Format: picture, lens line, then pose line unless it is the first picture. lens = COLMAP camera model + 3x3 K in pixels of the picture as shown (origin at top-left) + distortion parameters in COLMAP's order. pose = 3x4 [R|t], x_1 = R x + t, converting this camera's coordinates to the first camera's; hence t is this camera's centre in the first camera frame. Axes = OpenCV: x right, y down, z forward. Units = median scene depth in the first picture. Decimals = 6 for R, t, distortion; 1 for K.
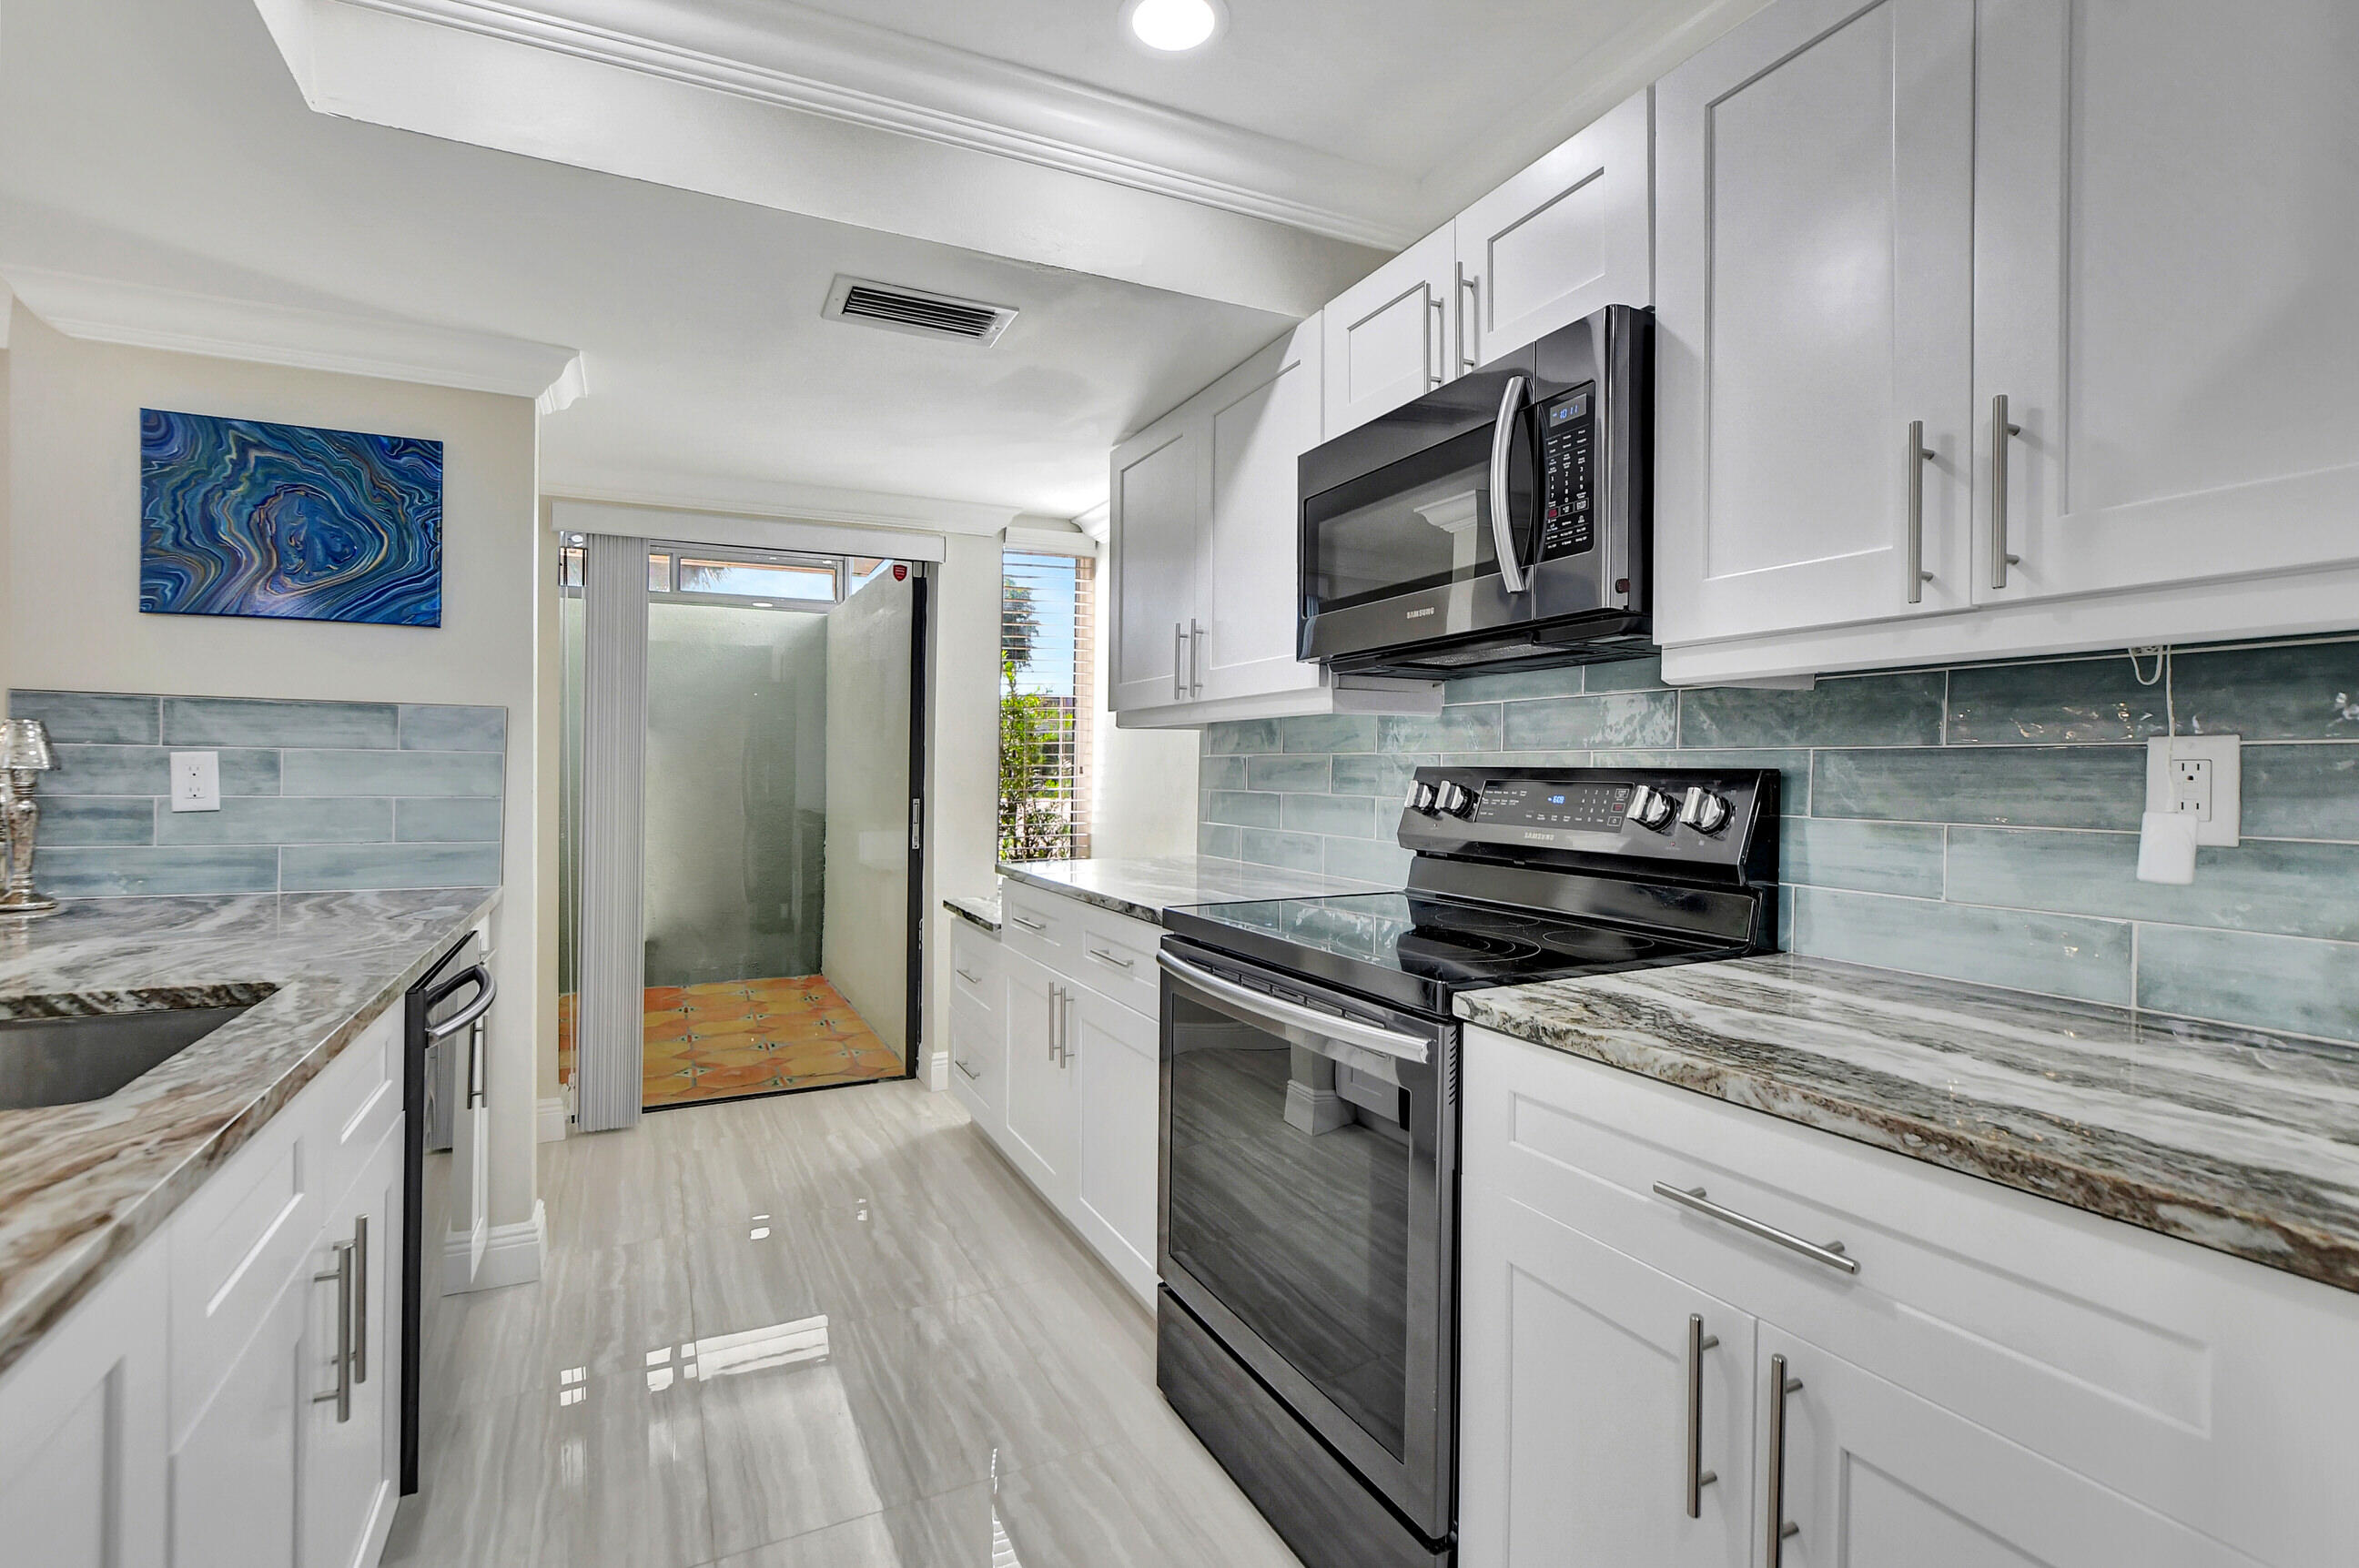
lens RADIAL K [[1056.7, 0, 1158.5], [0, 1056.7, 760.7], [0, 0, 1]] dist [-0.008904, 0.000741]
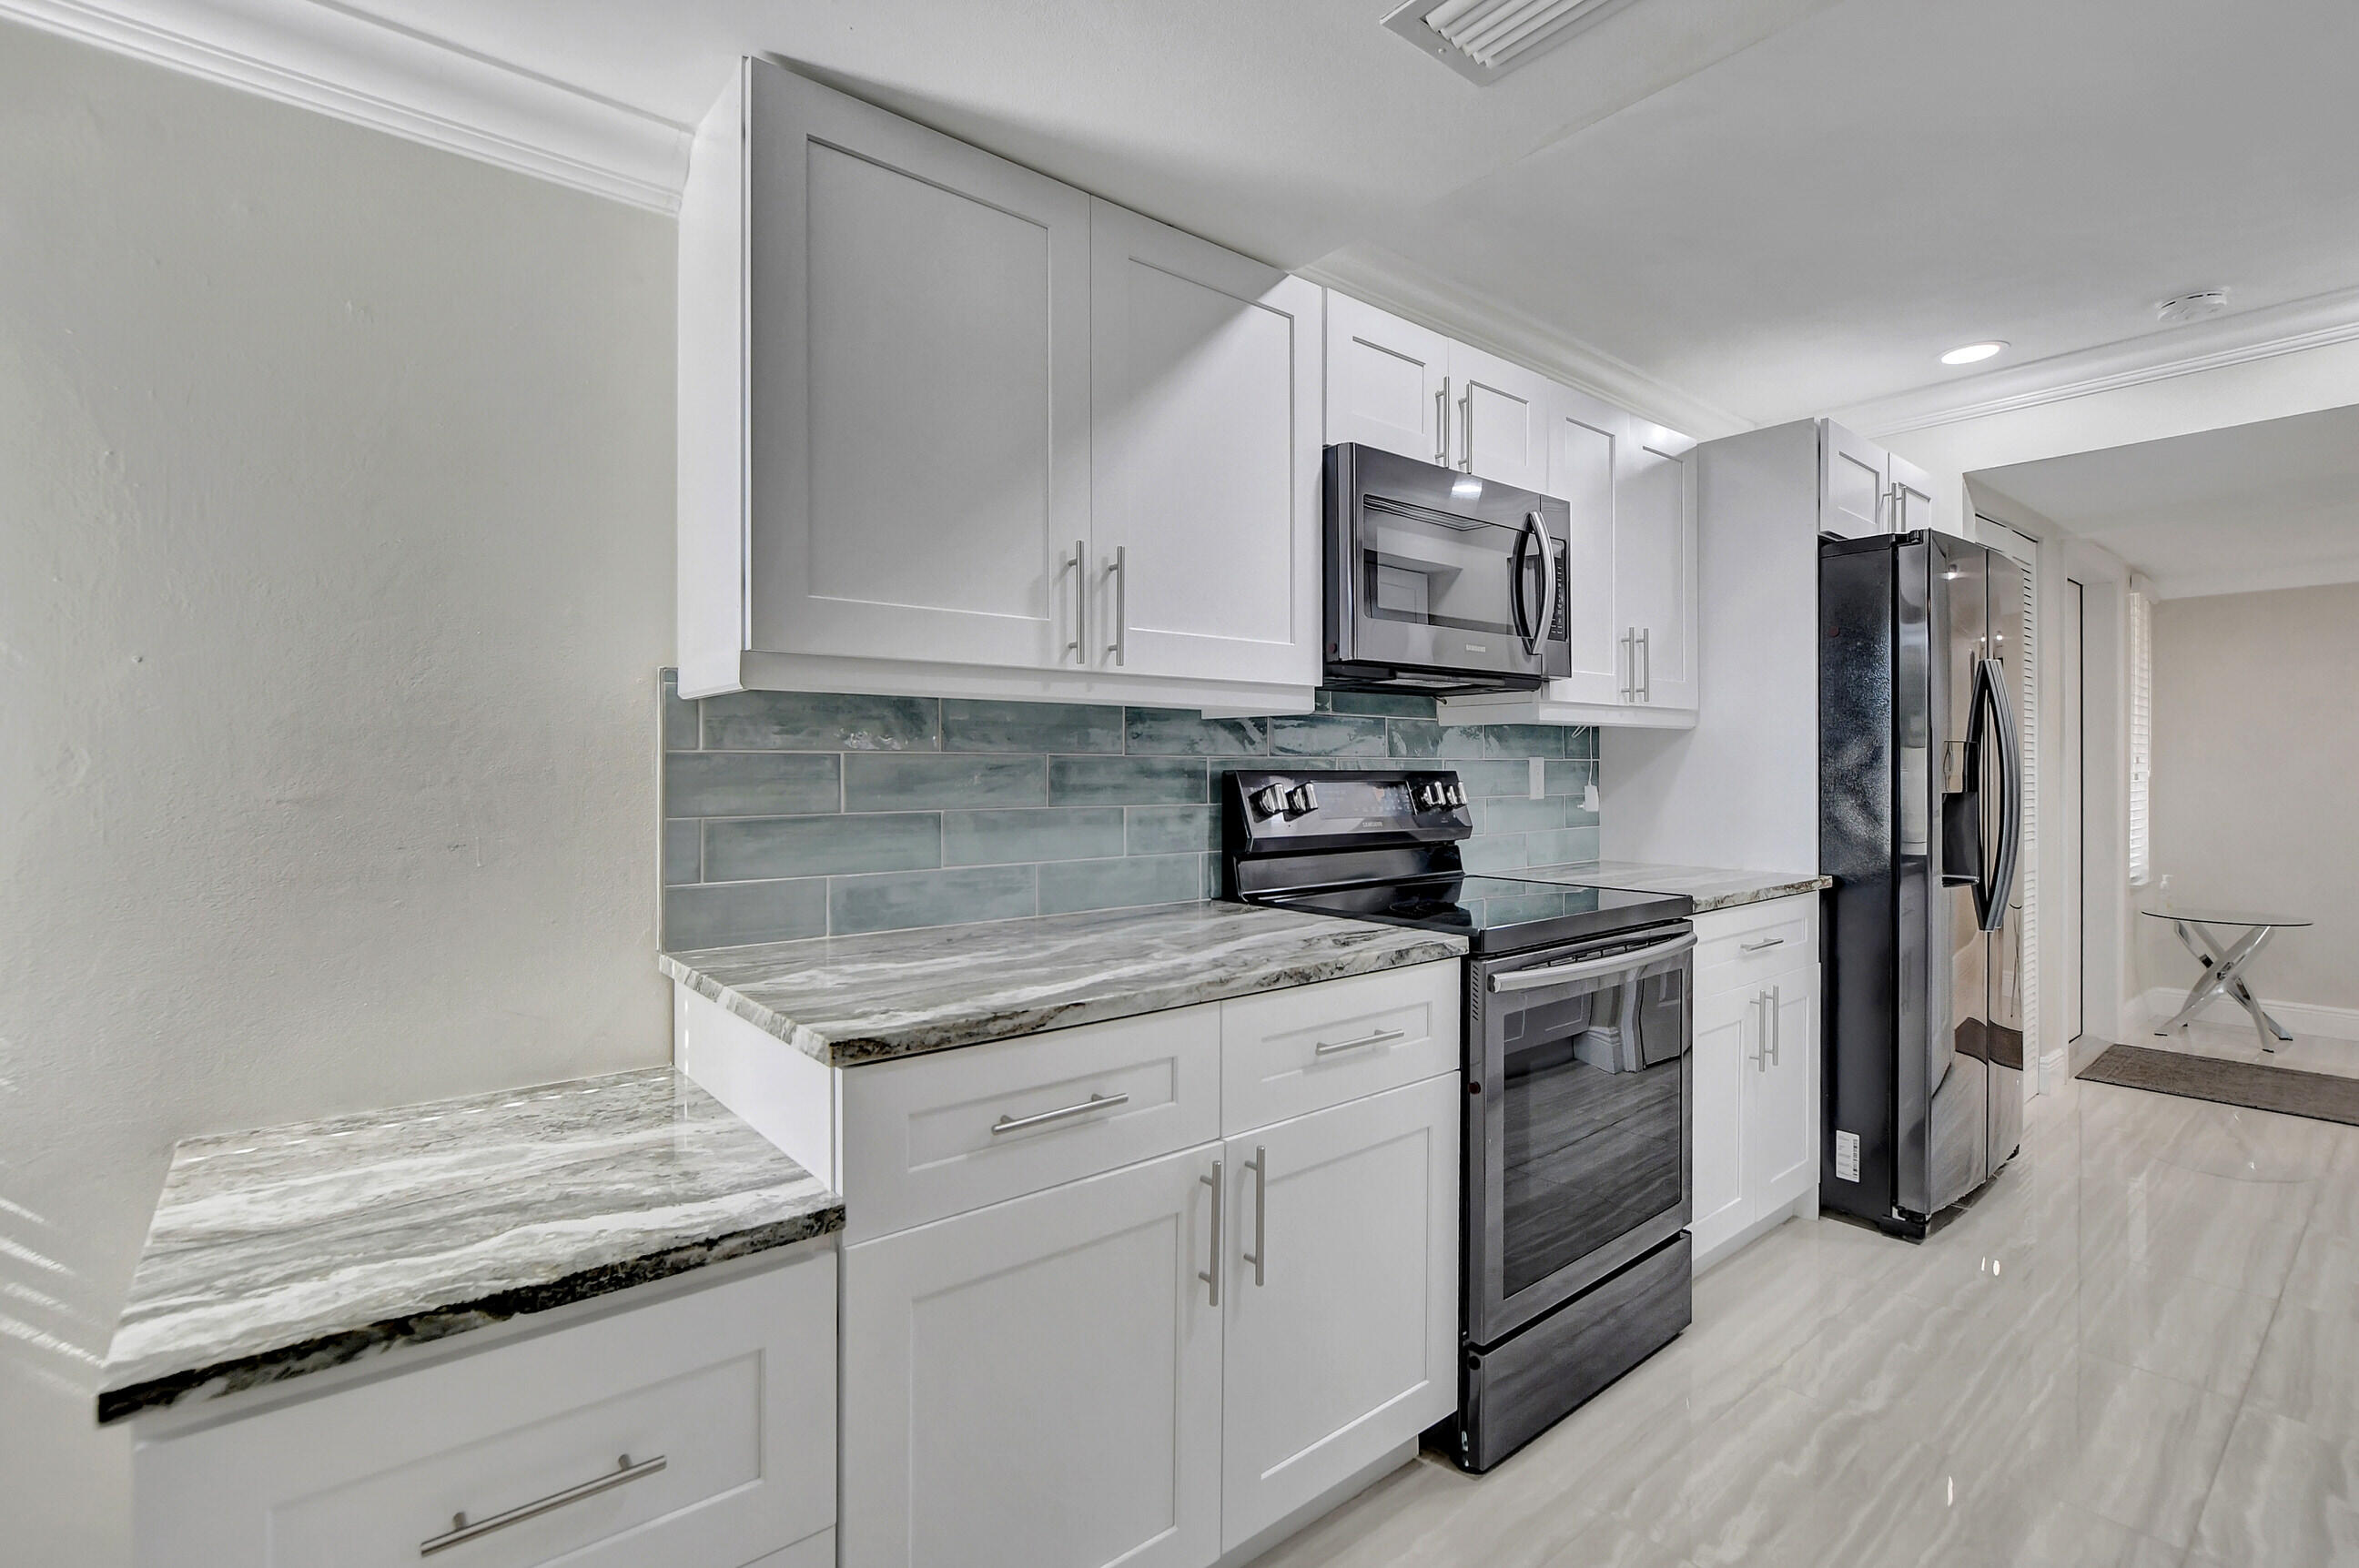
lens RADIAL K [[1101.7, 0, 1171.7], [0, 1101.7, 770.1], [0, 0, 1]] dist [-0.001643, 0.000370]
pose [[-0.255884, -0.001792, 0.966706, -0.601599], [-0.004923, 0.999988, 0.000551, 0.003952], [-0.966695, -0.004618, -0.255889, 1.087280]]
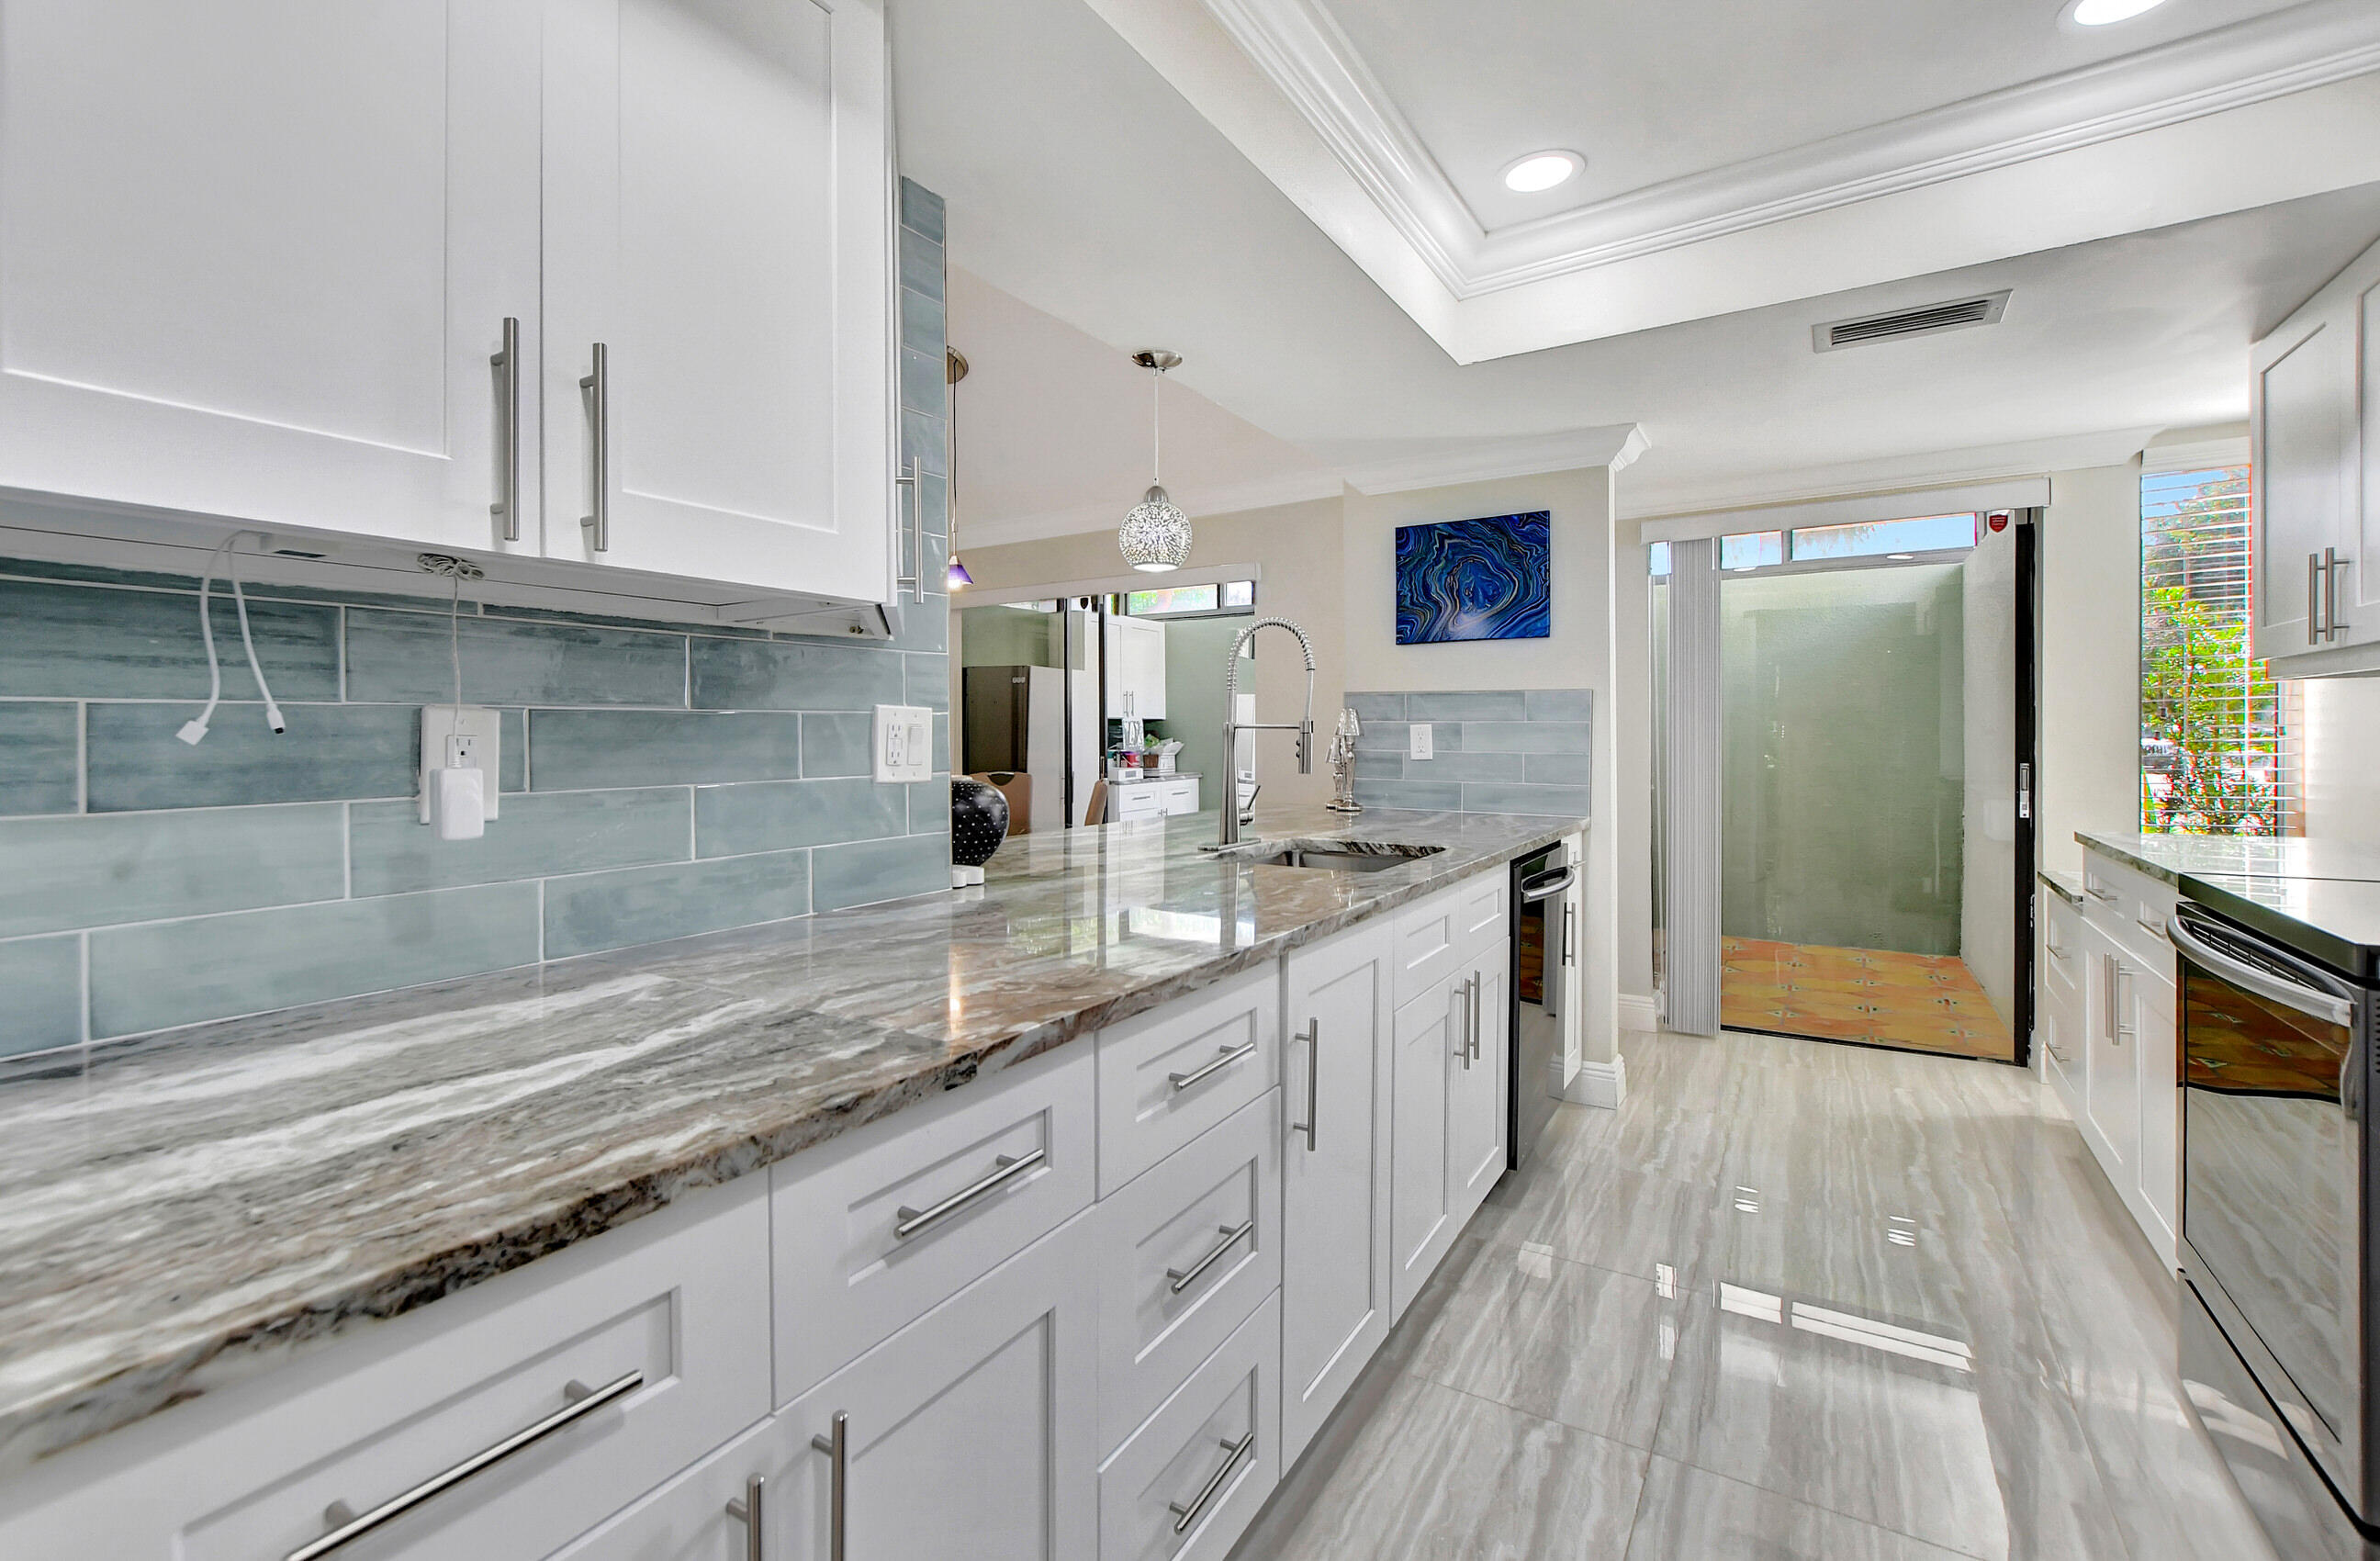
lens RADIAL K [[1041.8, 0, 1139.3], [0, 1041.8, 772.5], [0, 0, 1]] dist [0.000921, 0.000272]
pose [[0.519810, 0.024375, -0.853934, 0.260342], [0.012796, 0.999259, 0.036312, 0.001440], [0.854186, -0.029802, 0.519113, -0.241688]]
